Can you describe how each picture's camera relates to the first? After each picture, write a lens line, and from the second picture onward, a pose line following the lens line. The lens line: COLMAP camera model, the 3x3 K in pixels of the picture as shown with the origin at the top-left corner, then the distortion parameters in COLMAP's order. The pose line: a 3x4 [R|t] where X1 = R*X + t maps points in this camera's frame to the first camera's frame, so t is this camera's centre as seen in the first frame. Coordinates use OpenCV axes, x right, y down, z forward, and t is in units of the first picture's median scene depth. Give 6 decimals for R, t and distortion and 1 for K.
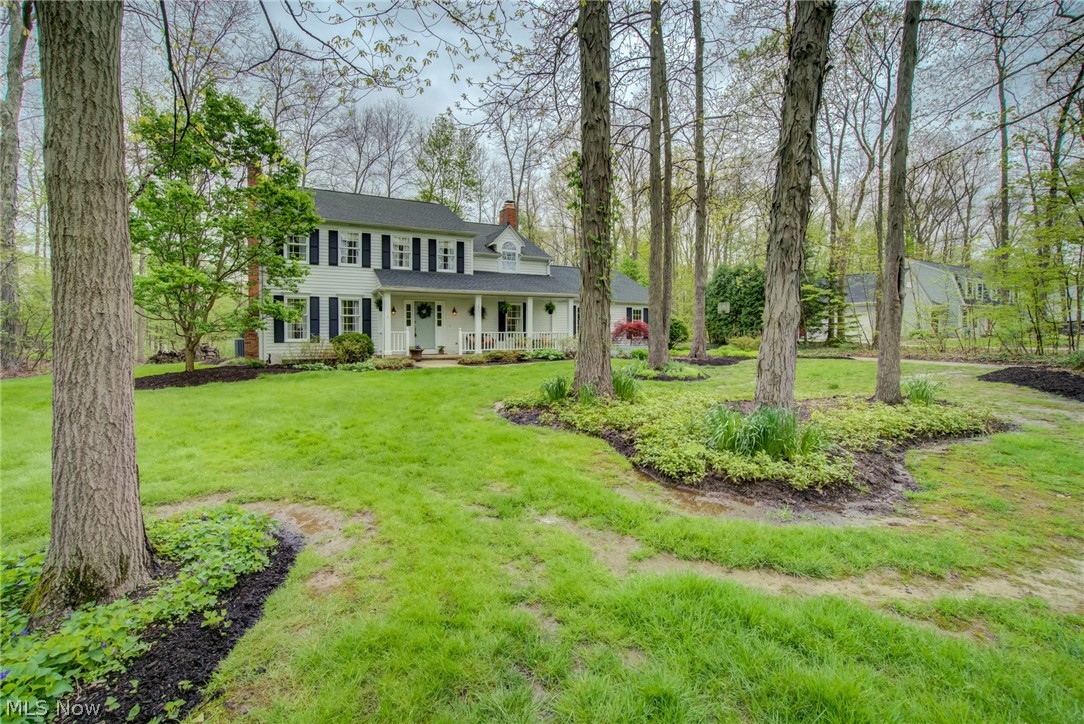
lens RADIAL K [[480.0, 0, 525.2], [0, 480.0, 330.5], [0, 0, 1]] dist [-0.061546, 0.000137]
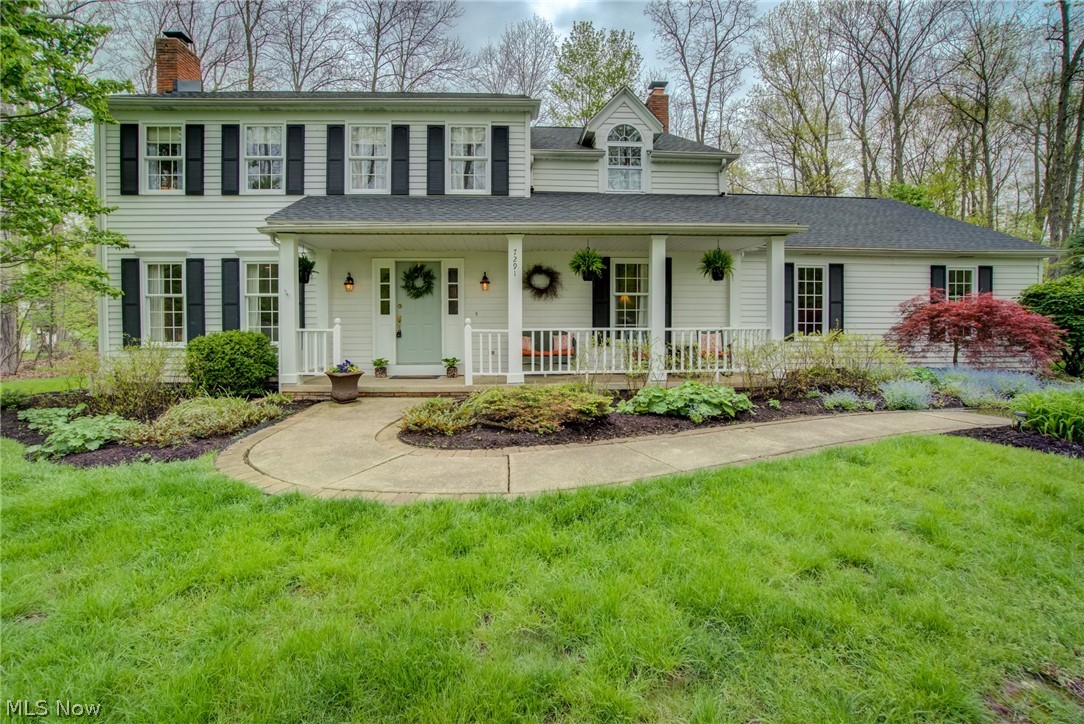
lens RADIAL K [[480.0, 0, 525.2], [0, 480.0, 330.5], [0, 0, 1]] dist [-0.061546, 0.000137]
pose [[0.911019, 0.003931, -0.412346, 0.071080], [0.004533, 0.999799, 0.019546, -0.002279], [0.412339, -0.019676, 0.910818, 0.611928]]
